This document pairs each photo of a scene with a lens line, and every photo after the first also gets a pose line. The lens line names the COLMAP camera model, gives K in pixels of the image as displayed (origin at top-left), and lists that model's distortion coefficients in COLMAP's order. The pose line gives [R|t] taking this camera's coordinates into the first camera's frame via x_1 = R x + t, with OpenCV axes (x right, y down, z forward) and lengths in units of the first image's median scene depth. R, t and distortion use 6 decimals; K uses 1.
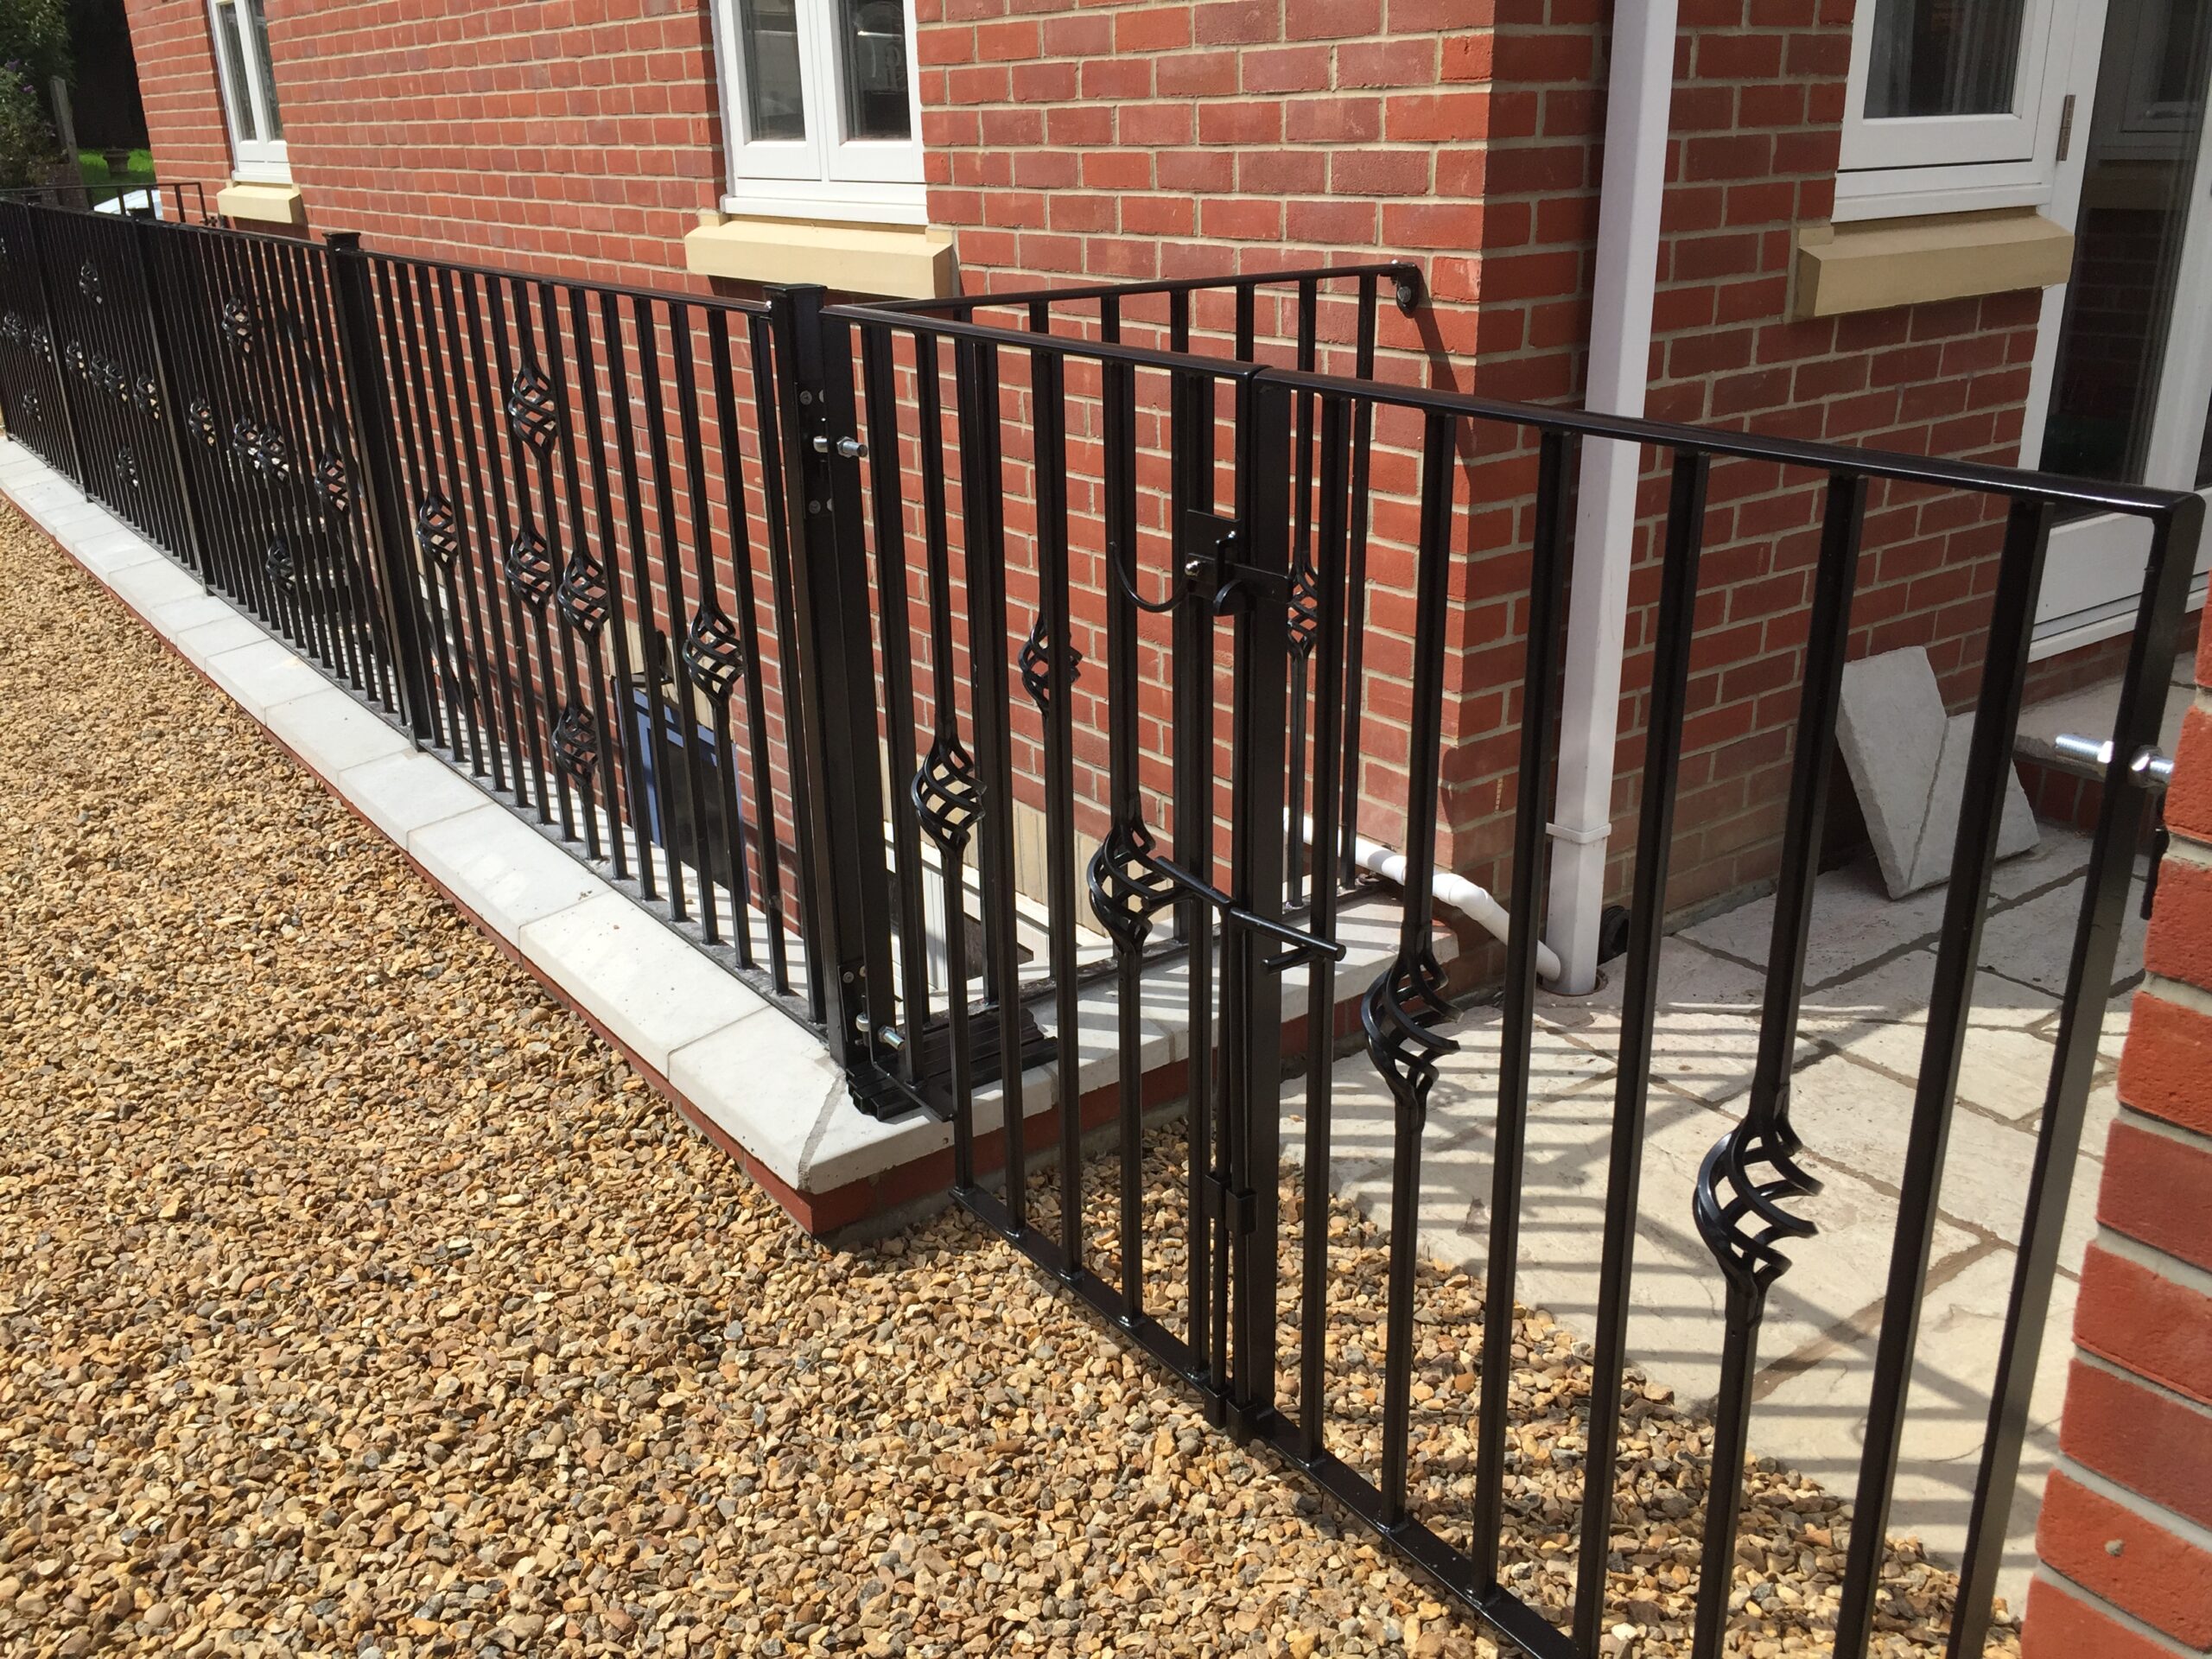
lens RADIAL K [[1892.9, 0, 1111.9], [0, 1892.9, 839.9], [0, 0, 1]] dist [0.016921, -0.016240]
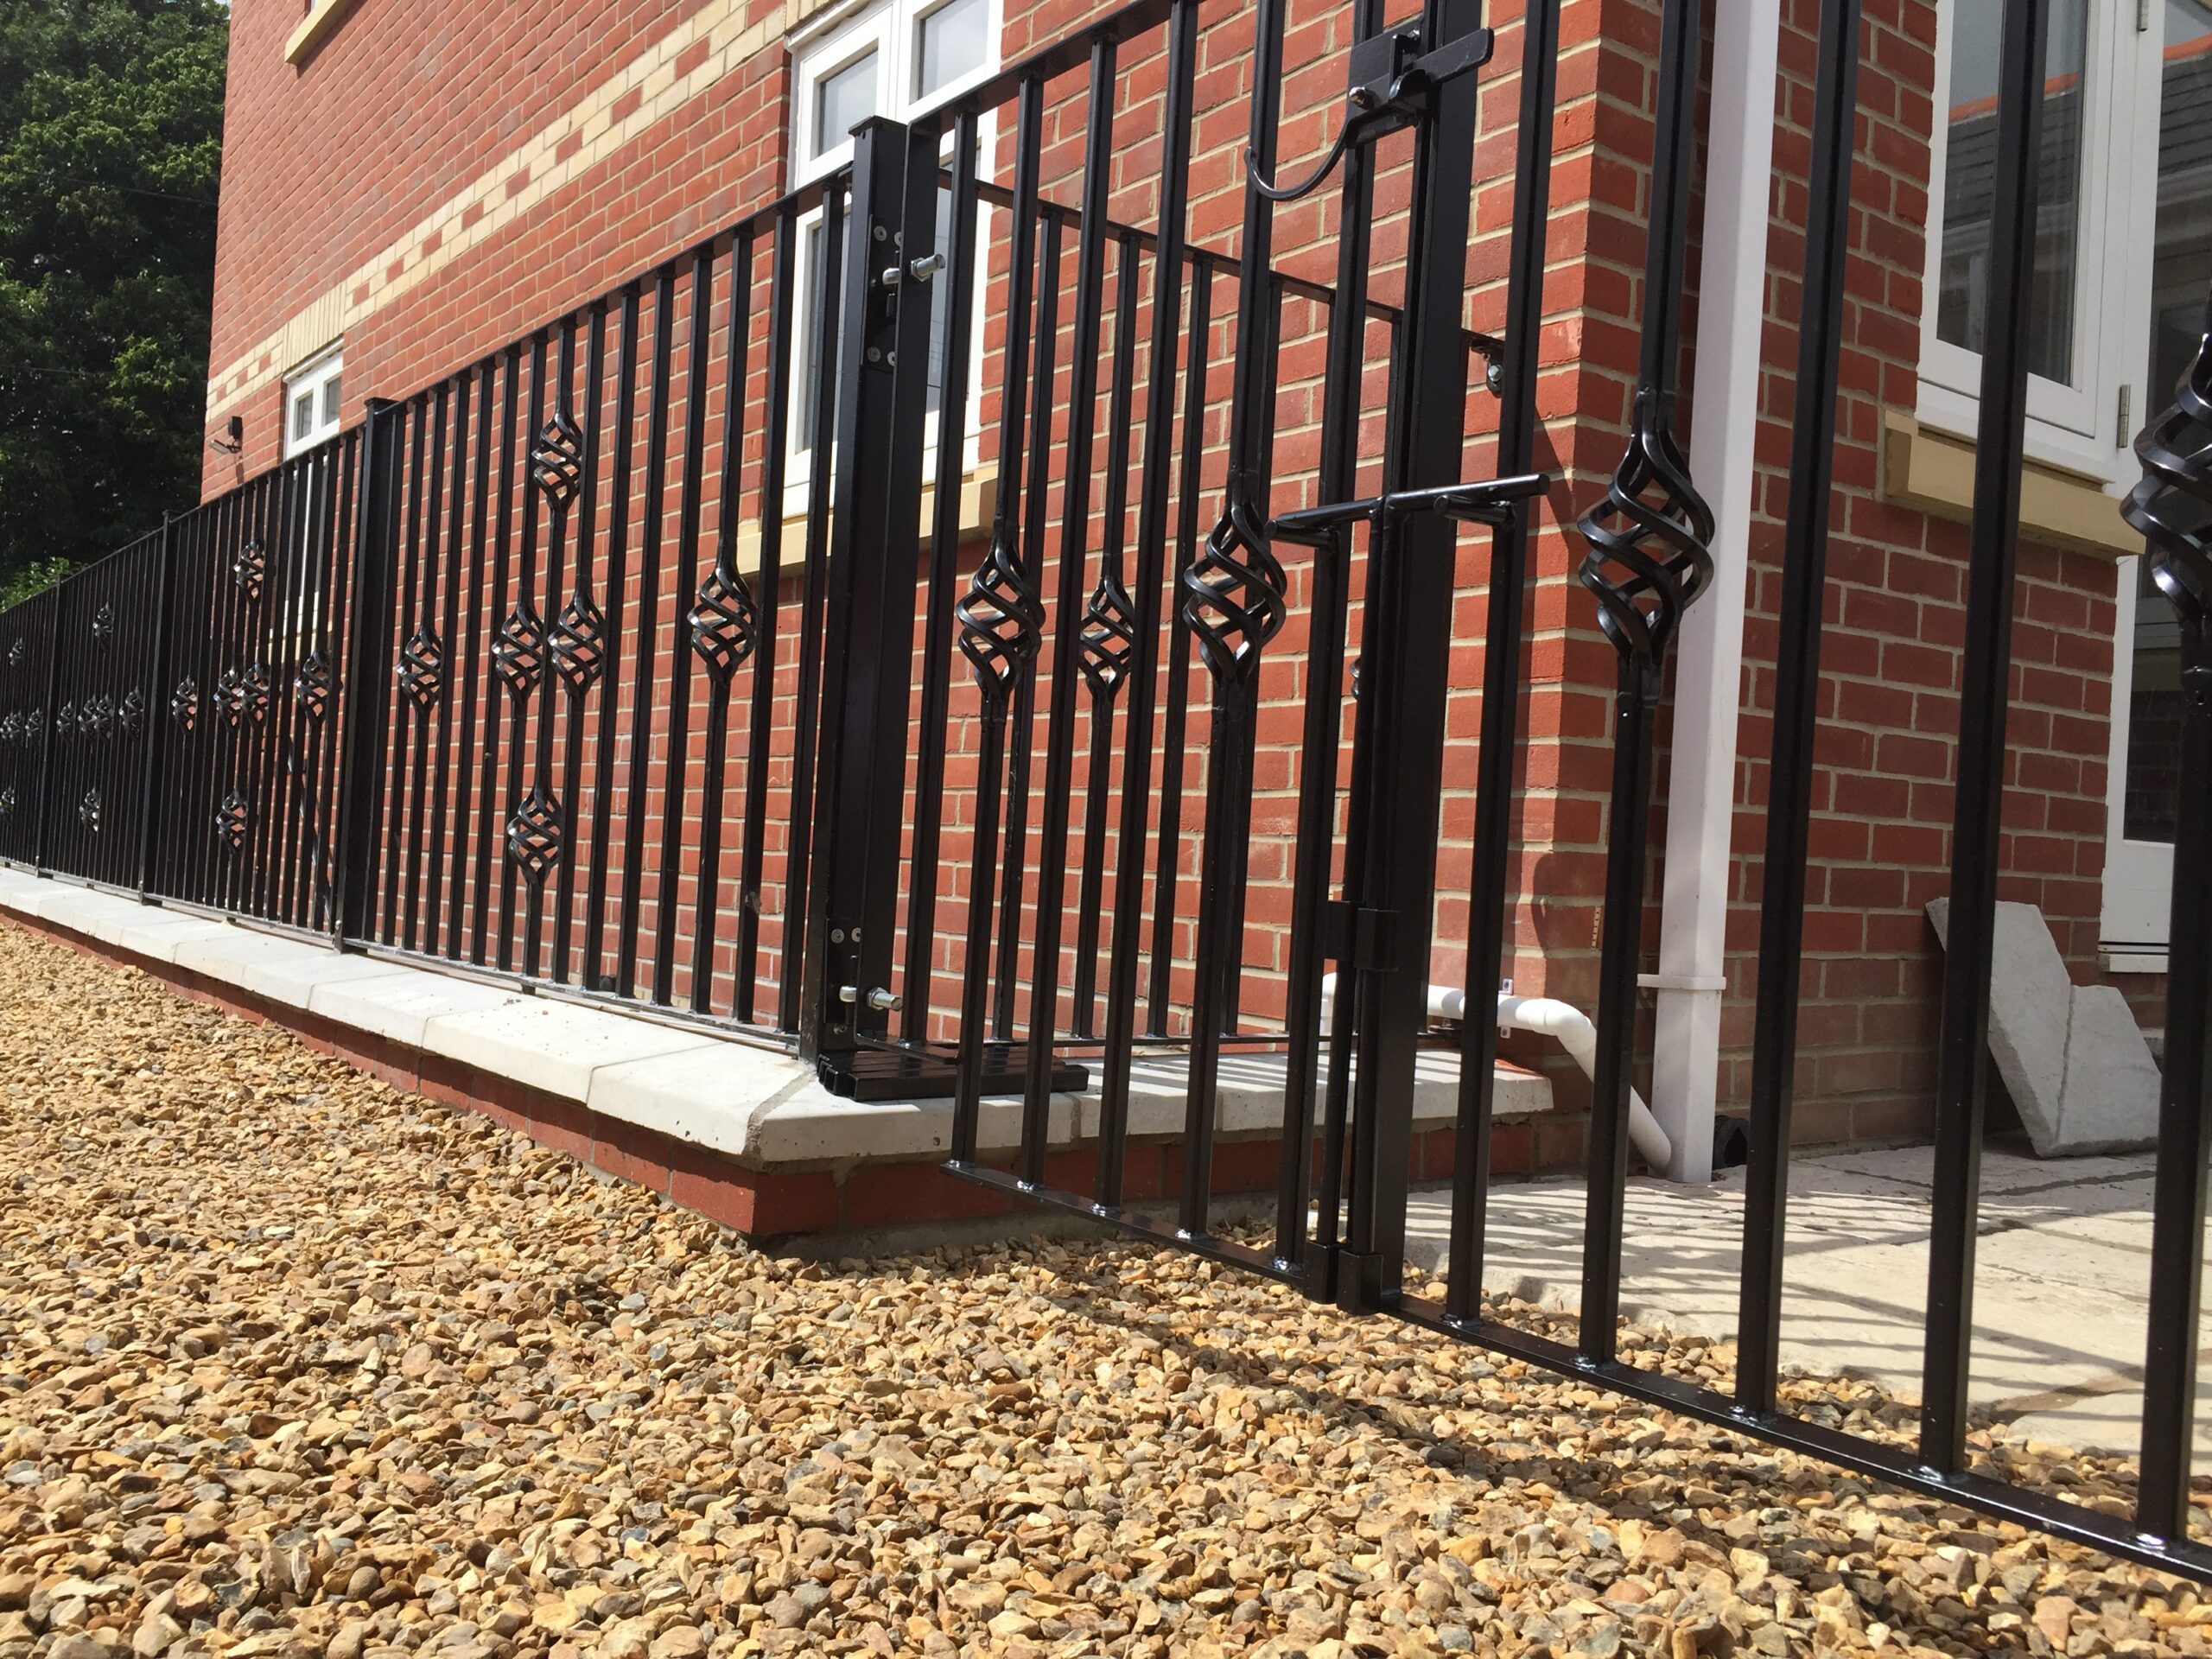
lens RADIAL K [[1892.9, 0, 1111.9], [0, 1892.9, 839.9], [0, 0, 1]] dist [0.016921, -0.016240]
pose [[0.996980, 0.076960, 0.010409, -0.031289], [-0.067749, 0.927415, -0.367848, 0.304169], [-0.037963, 0.366031, 0.929828, 0.212597]]
